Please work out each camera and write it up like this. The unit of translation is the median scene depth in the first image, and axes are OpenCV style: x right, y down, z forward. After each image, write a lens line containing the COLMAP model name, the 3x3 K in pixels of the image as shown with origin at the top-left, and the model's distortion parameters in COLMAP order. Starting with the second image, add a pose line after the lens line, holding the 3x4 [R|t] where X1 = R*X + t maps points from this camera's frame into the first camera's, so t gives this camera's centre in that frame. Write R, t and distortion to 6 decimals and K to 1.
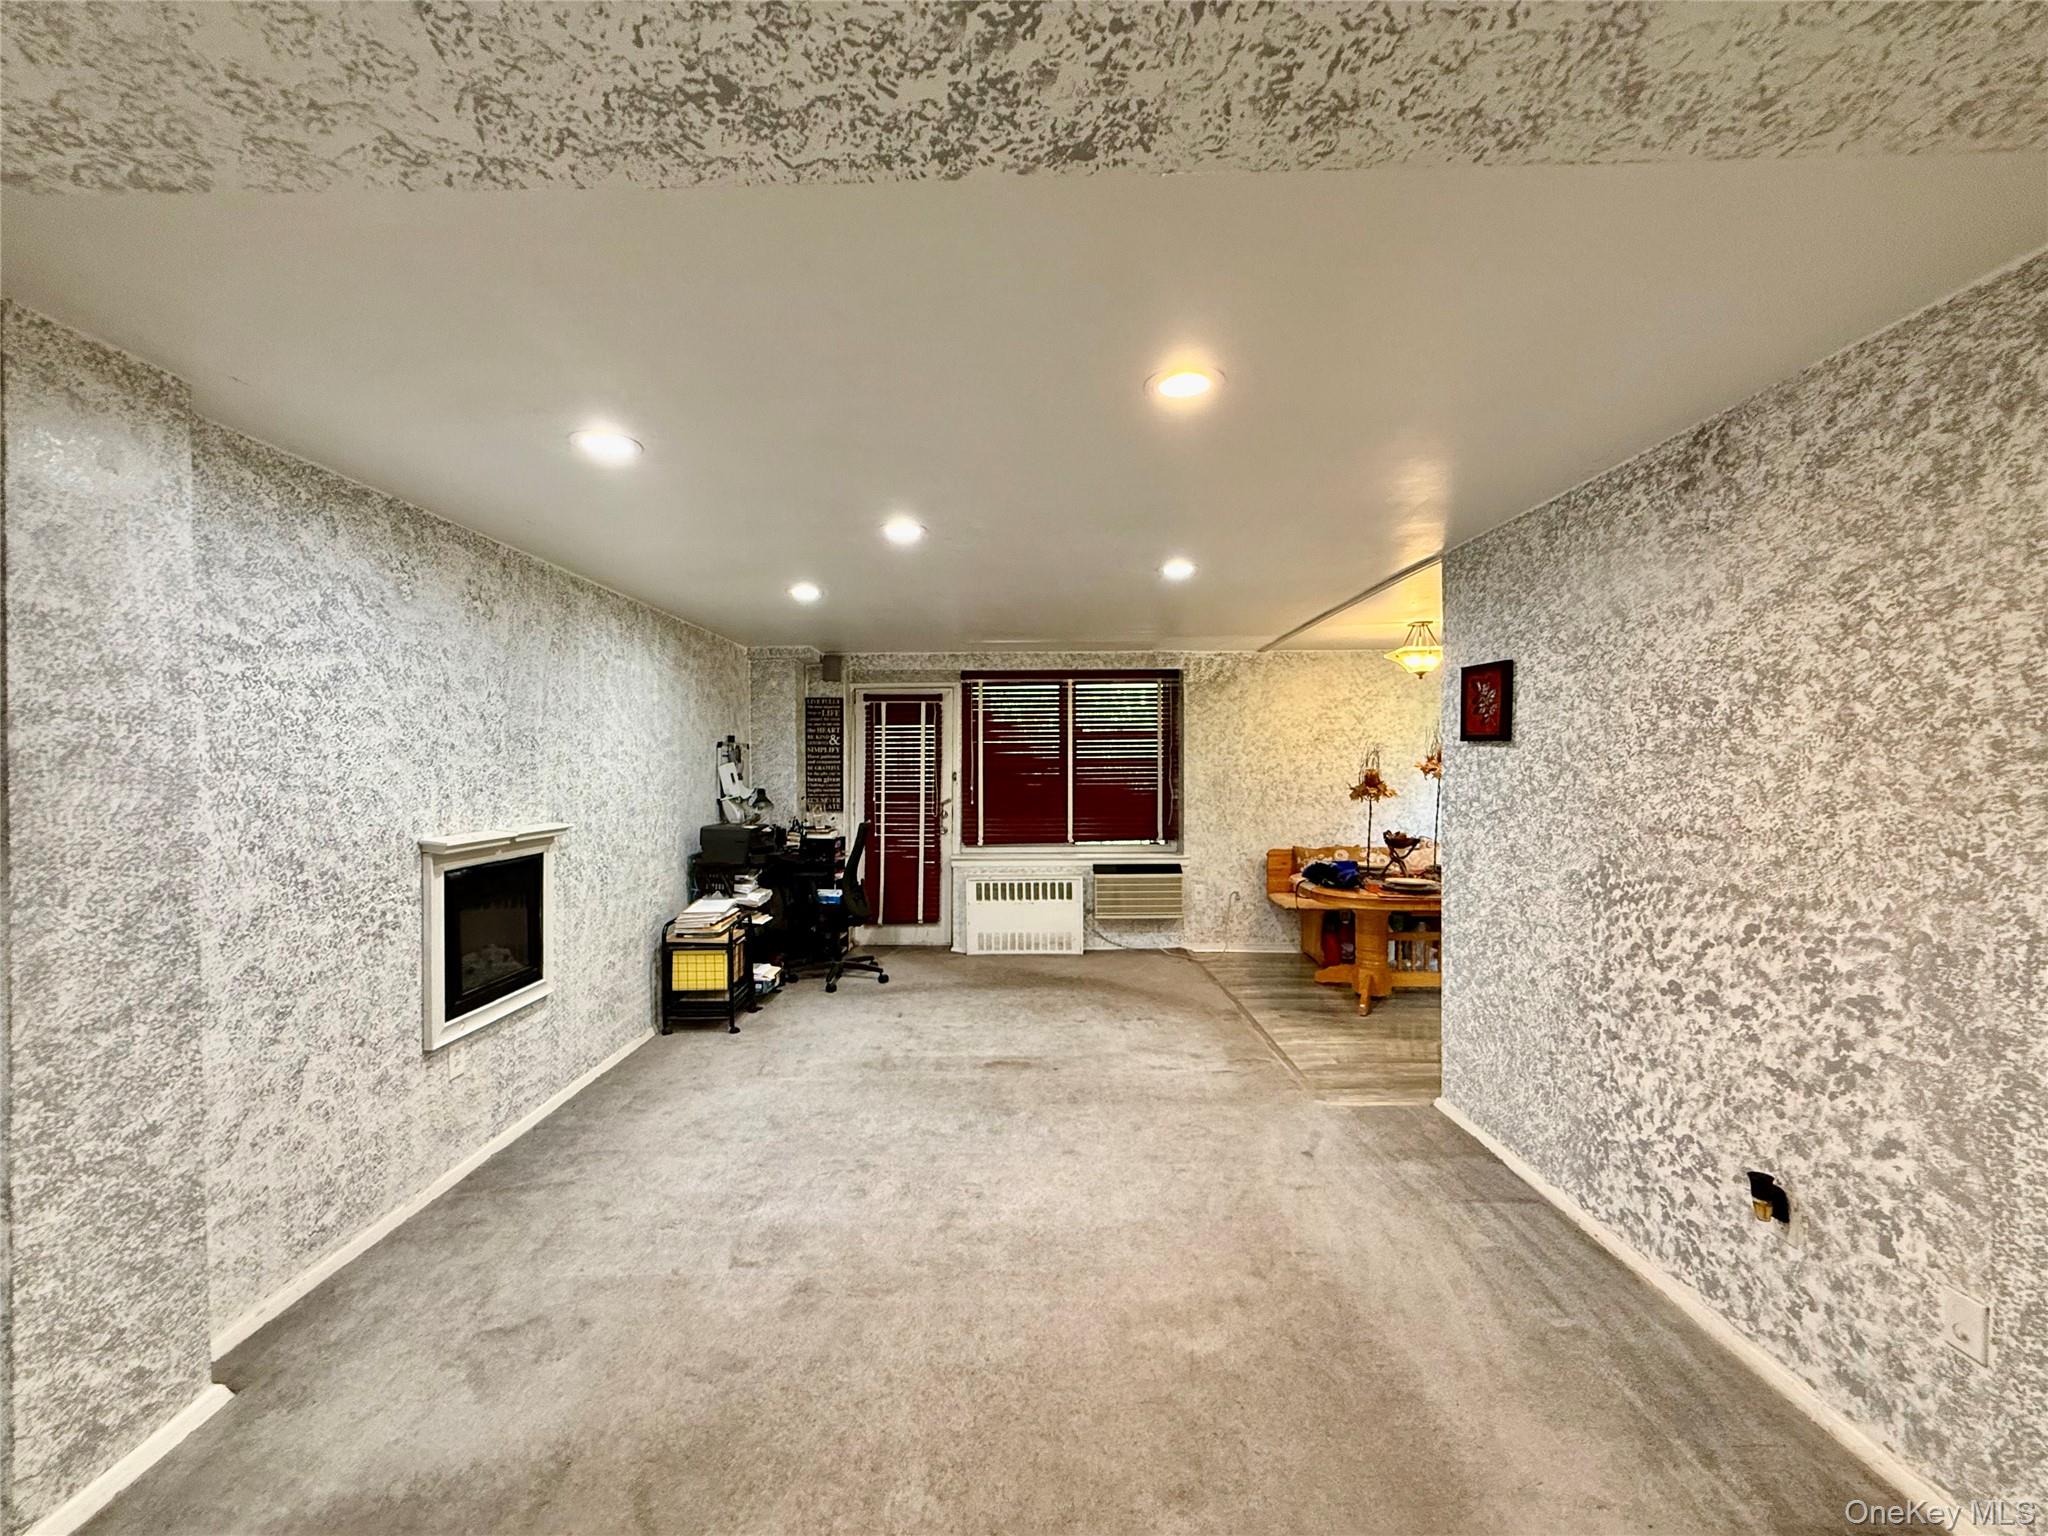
lens RADIAL K [[820.4, 0, 1016.5], [0, 820.4, 765.2], [0, 0, 1]] dist [0.000567, -0.000081]
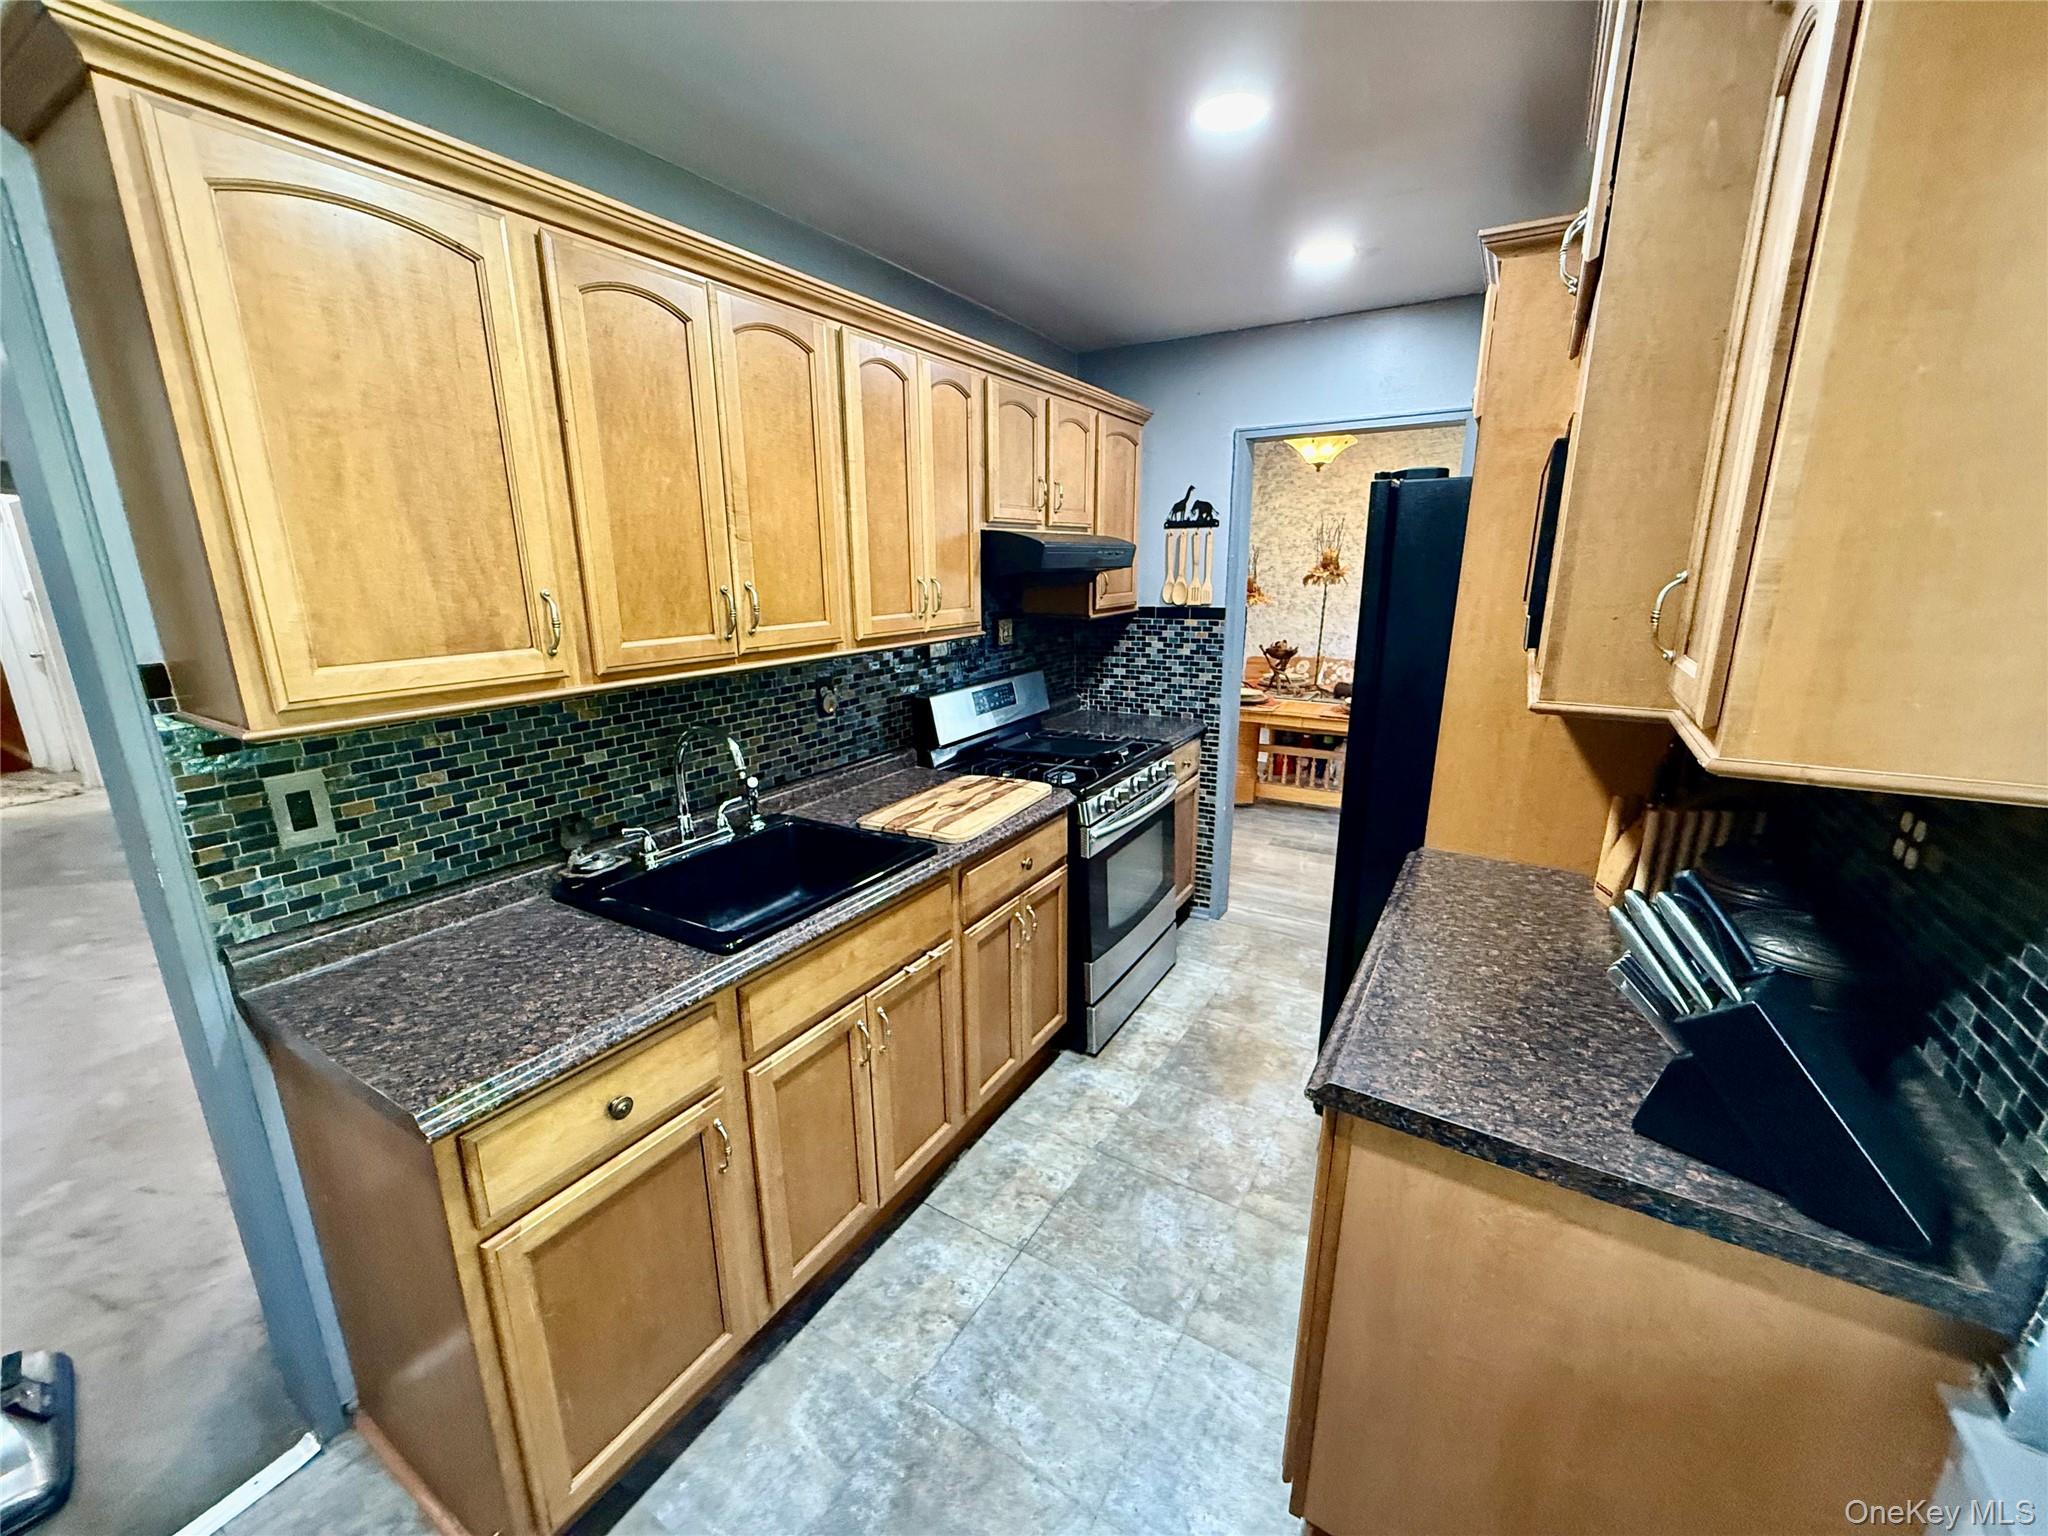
lens RADIAL K [[820.4, 0, 1013.9], [0, 820.4, 772.8], [0, 0, 1]] dist [0.000567, -0.000081]
pose [[0.856947, 0.123590, -0.500368, 1.369887], [0.005856, 0.968427, 0.249228, -0.021285], [0.515372, -0.216506, 0.829167, 0.041684]]
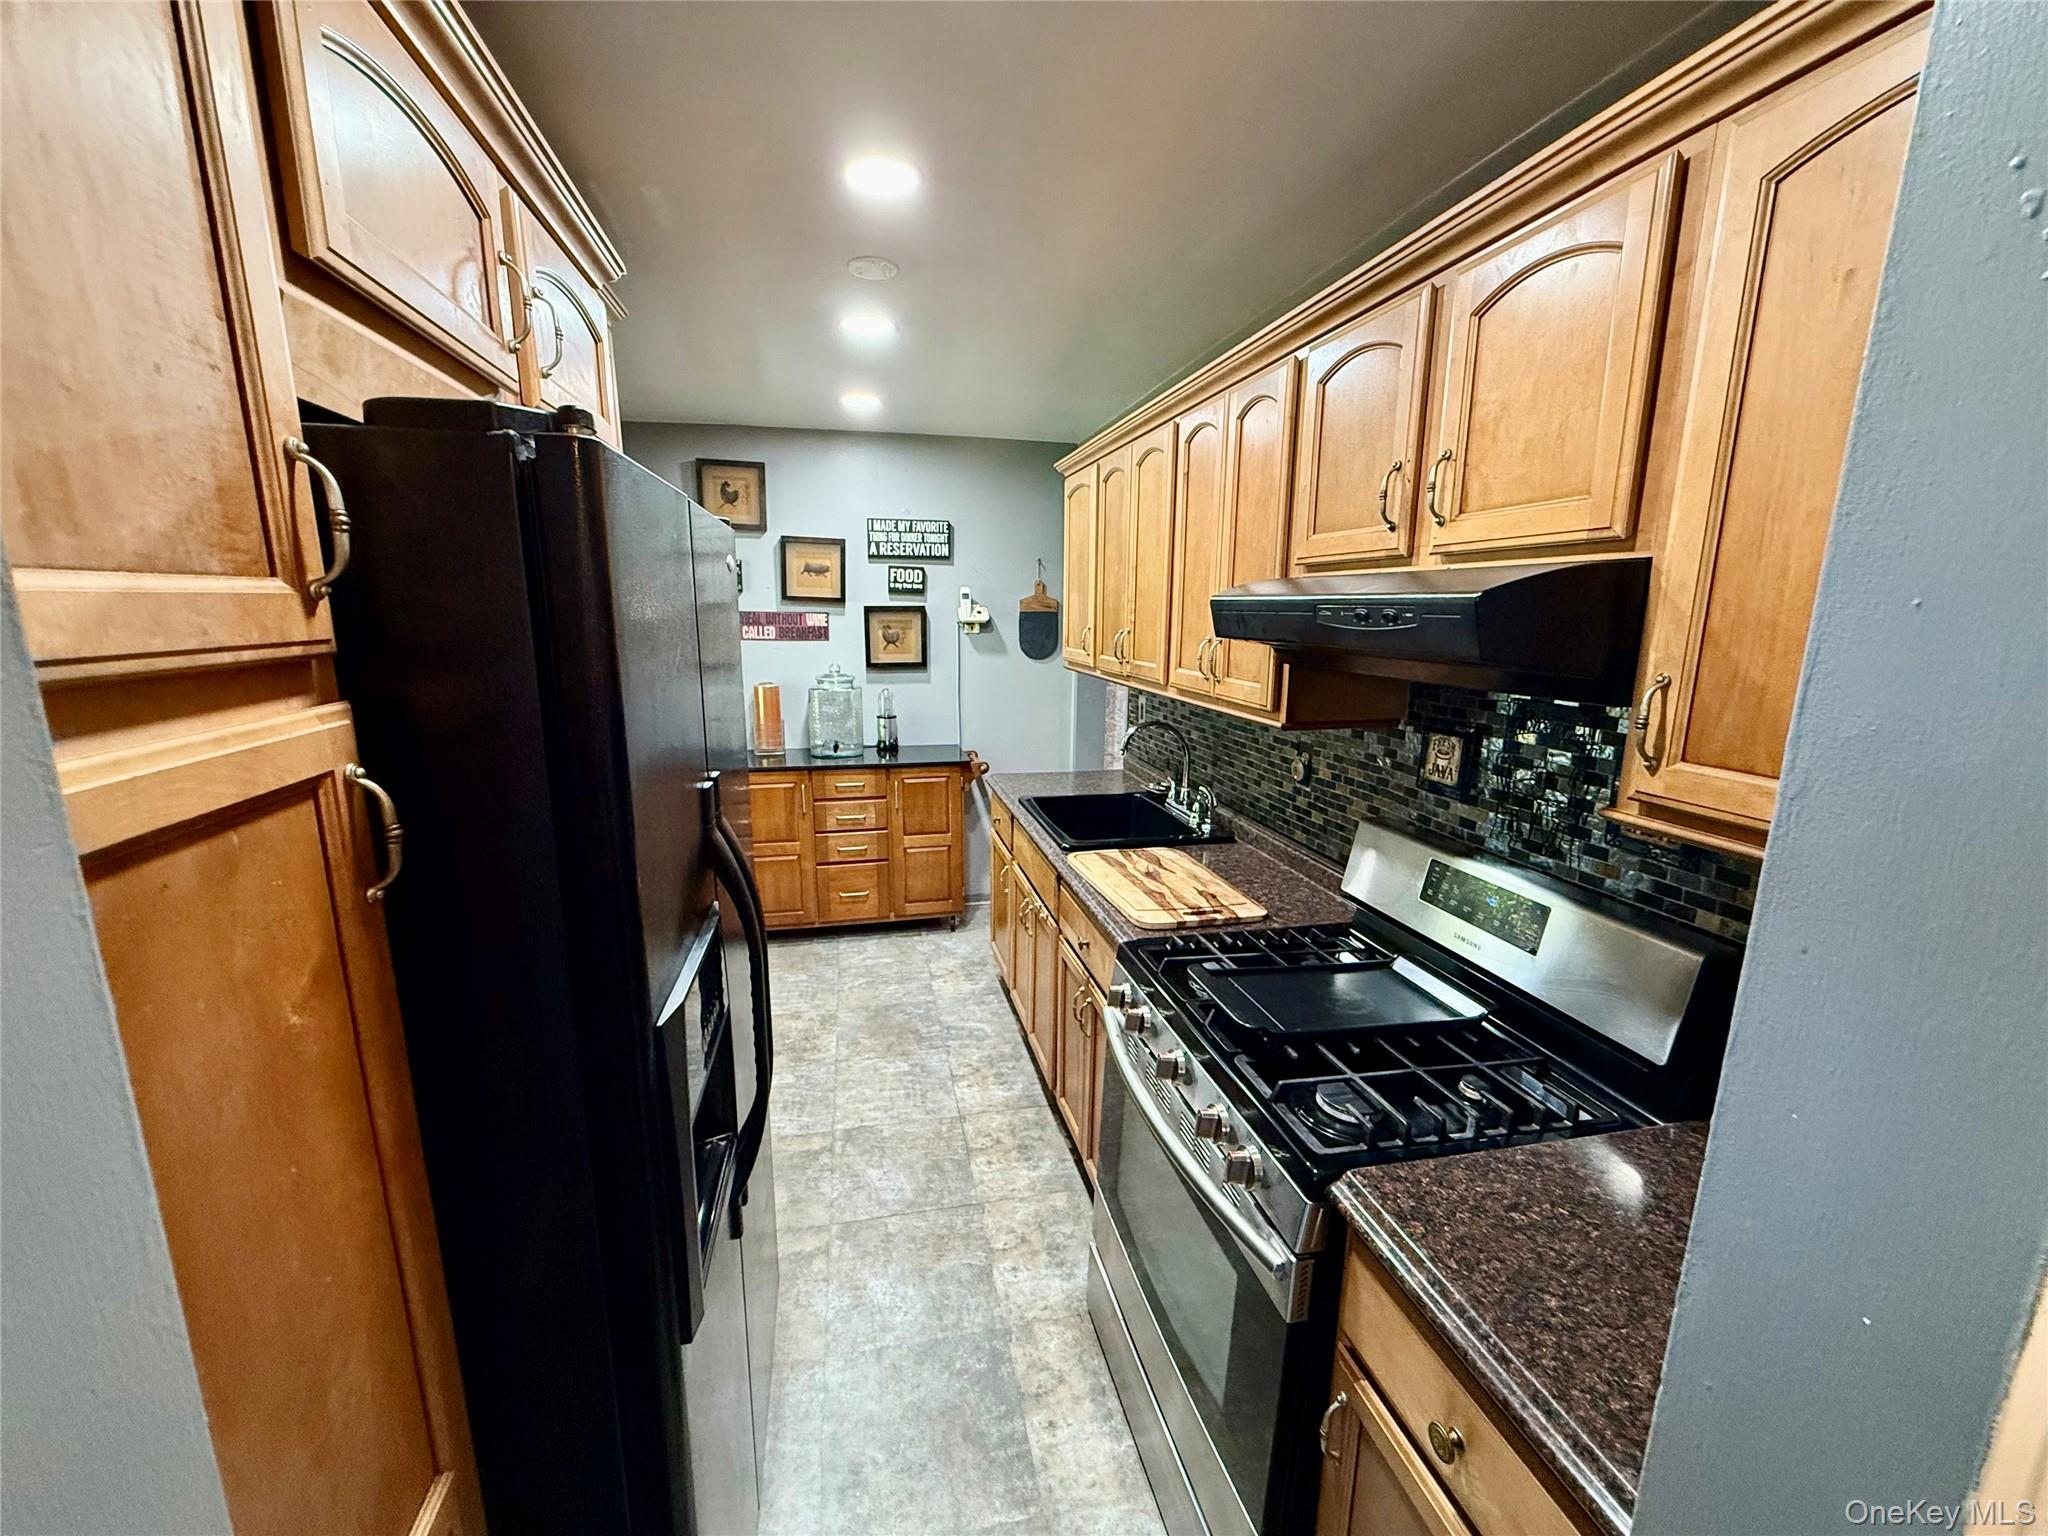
lens RADIAL K [[820.4, 0, 1017.4], [0, 820.4, 770.6], [0, 0, 1]] dist [0.000567, -0.000081]
pose [[-0.976688, 0.042048, -0.210504, 1.192171], [-0.001993, 0.978809, 0.204764, -0.039899], [0.214653, 0.200410, -0.955908, 1.400288]]
